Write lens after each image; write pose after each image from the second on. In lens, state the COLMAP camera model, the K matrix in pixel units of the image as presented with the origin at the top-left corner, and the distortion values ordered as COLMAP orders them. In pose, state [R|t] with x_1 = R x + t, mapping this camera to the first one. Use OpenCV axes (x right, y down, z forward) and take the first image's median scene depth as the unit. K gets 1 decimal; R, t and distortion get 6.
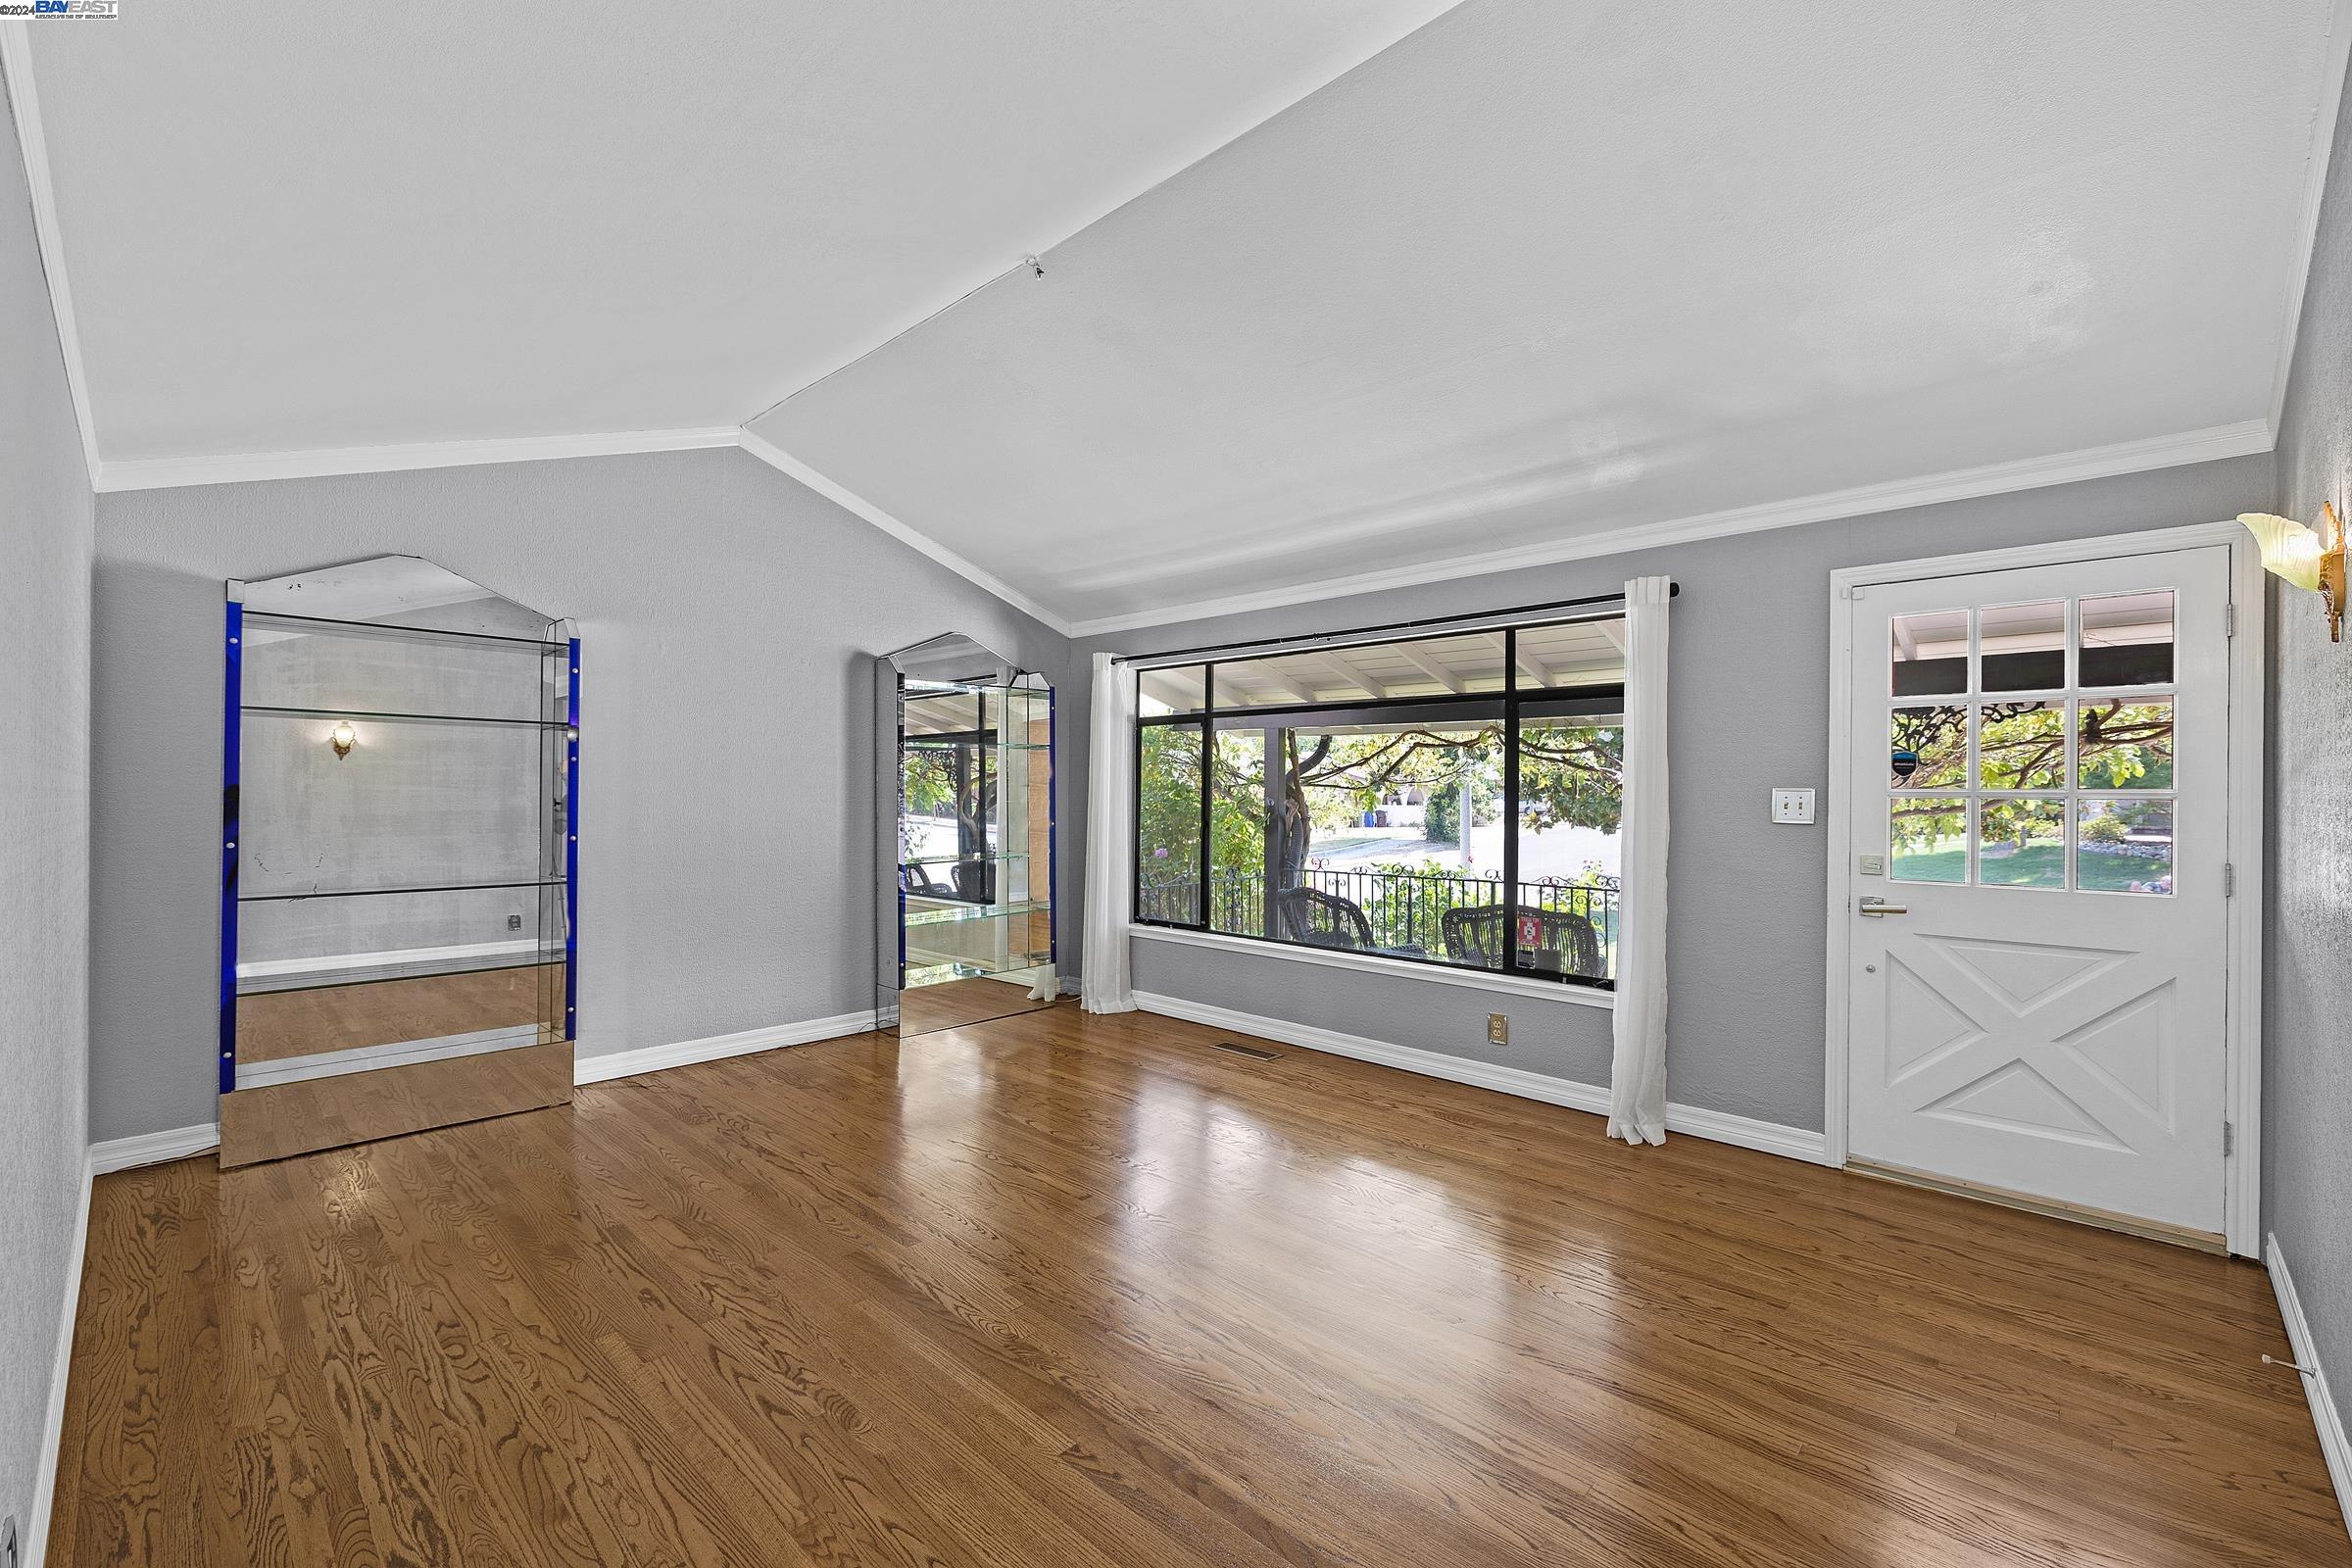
lens RADIAL K [[985.7, 0, 1180.6], [0, 985.7, 787.8], [0, 0, 1]] dist [0.001086, -0.000459]
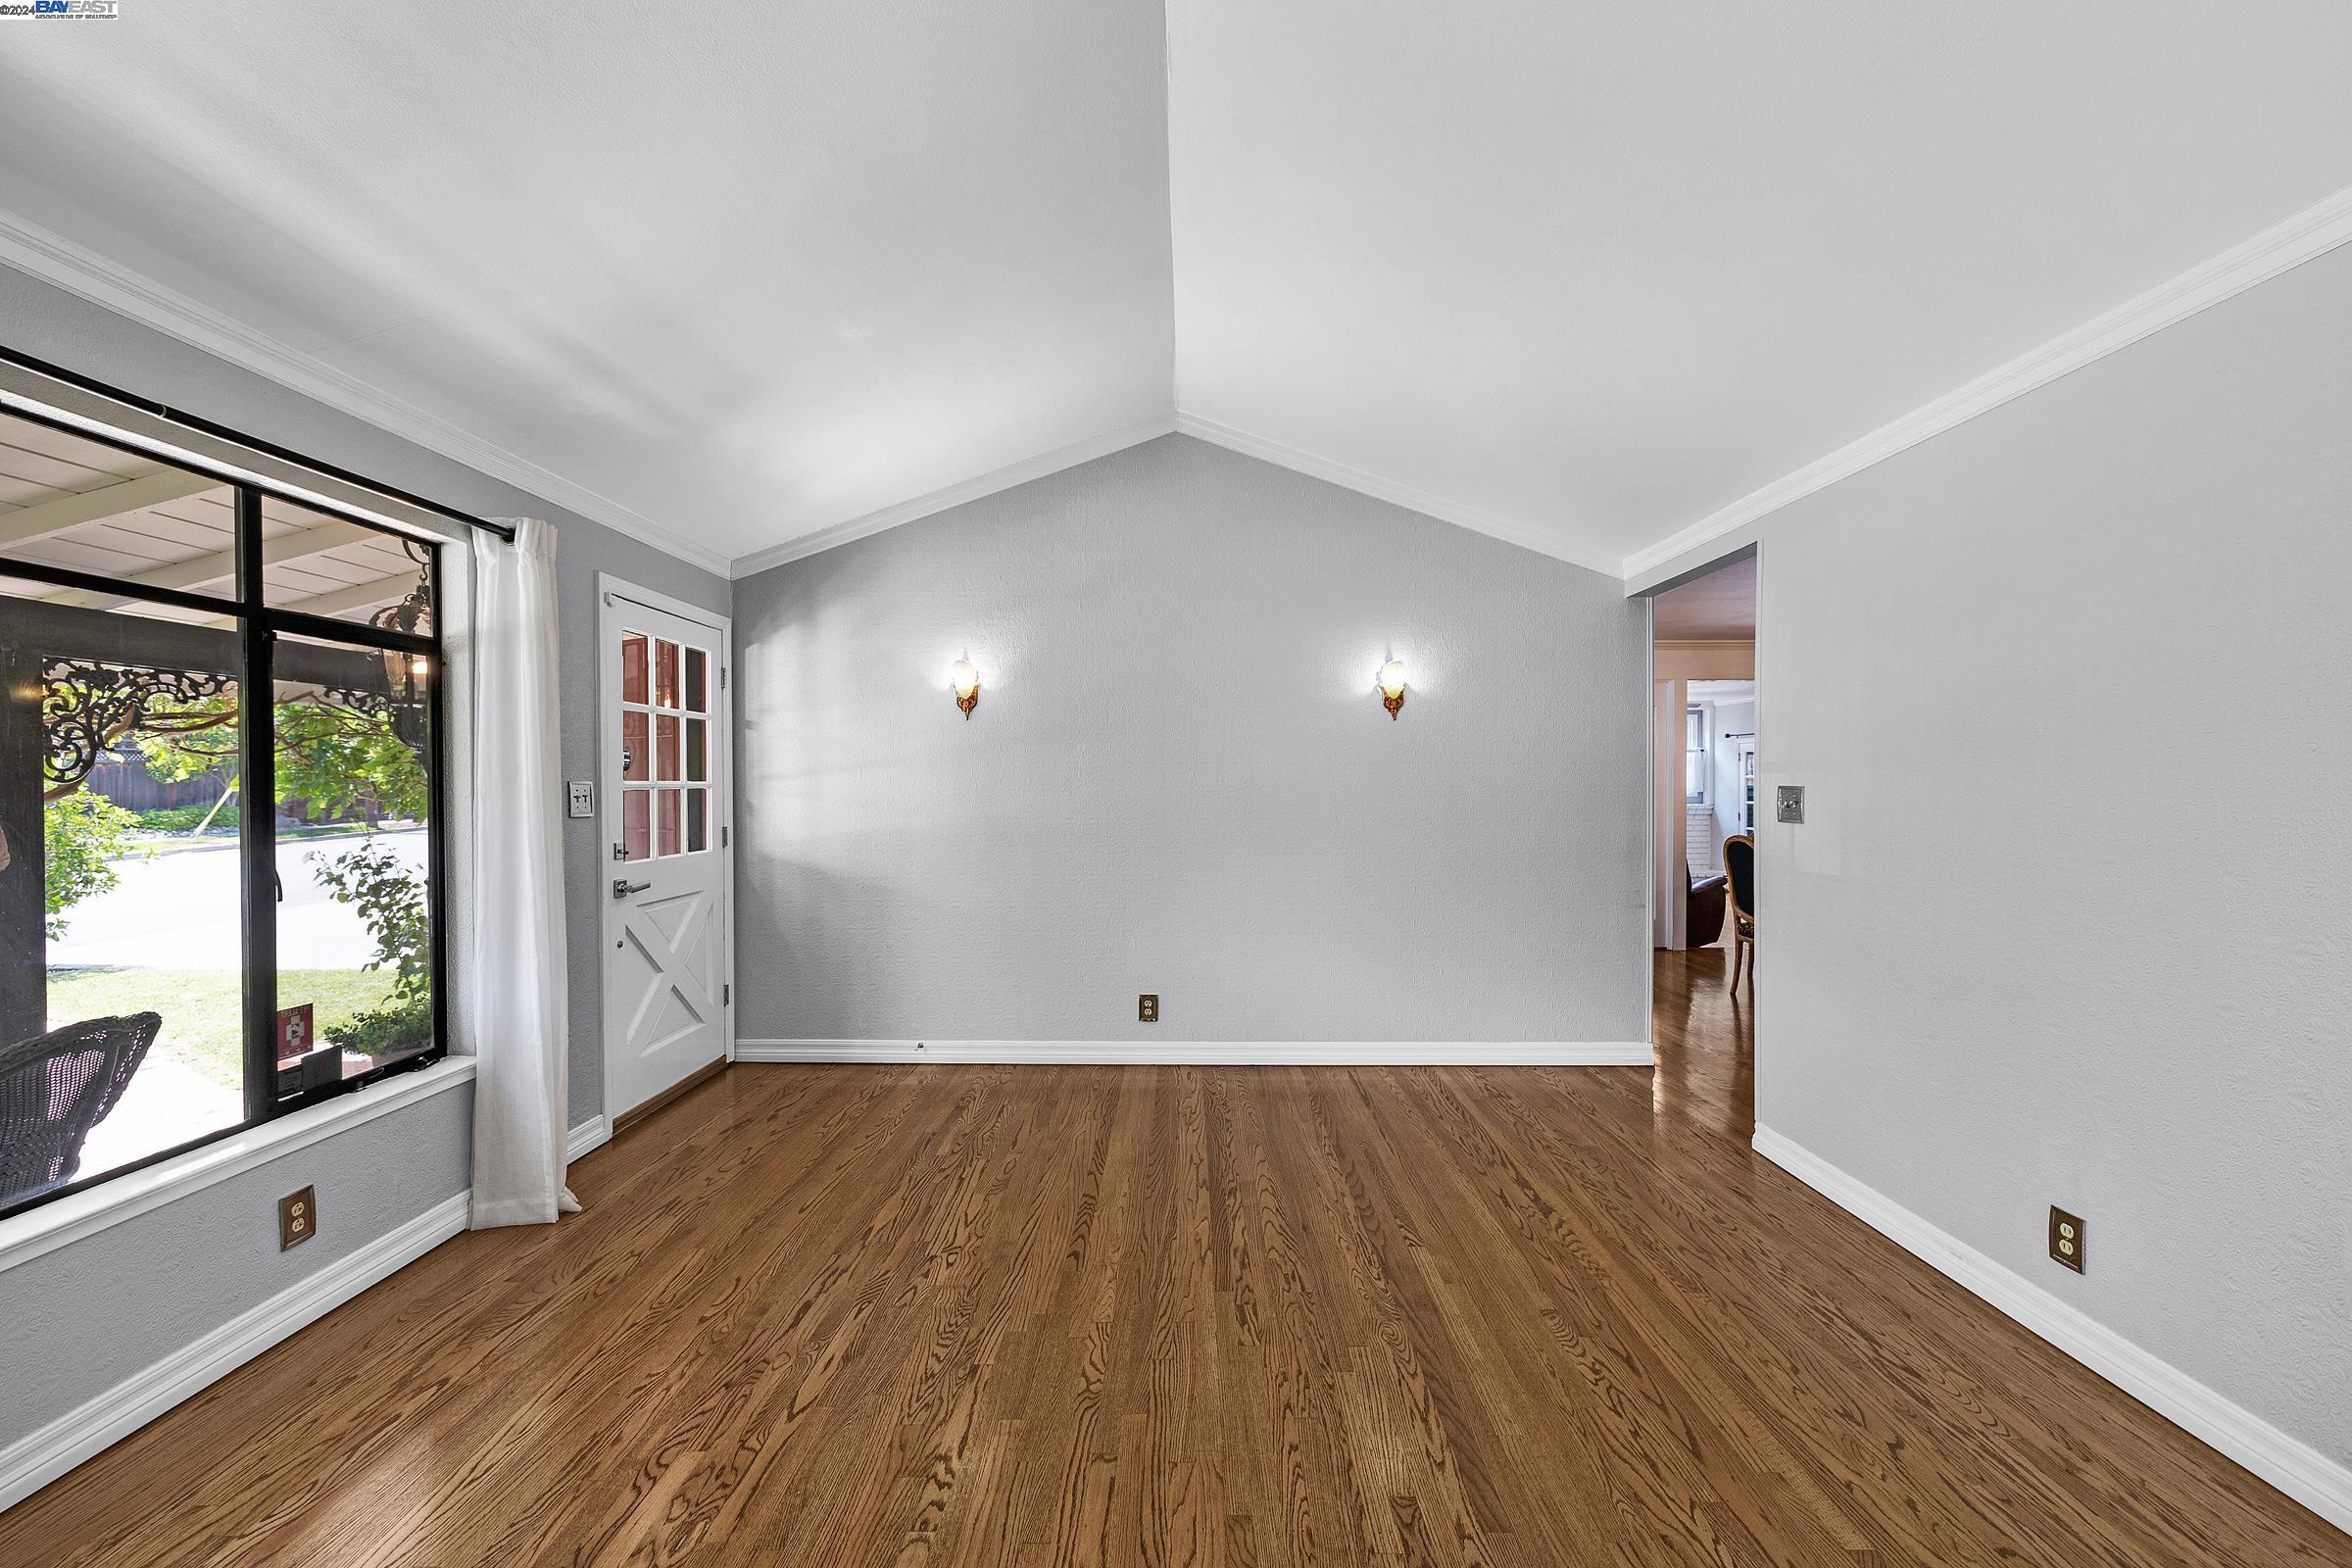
lens RADIAL K [[985.7, 0, 1180.6], [0, 985.7, 787.8], [0, 0, 1]] dist [0.001086, -0.000459]
pose [[-0.684071, -0.008736, 0.729363, -0.534967], [-0.003447, 0.999956, 0.008744, -0.004391], [-0.729407, 0.003467, -0.684071, 1.297040]]
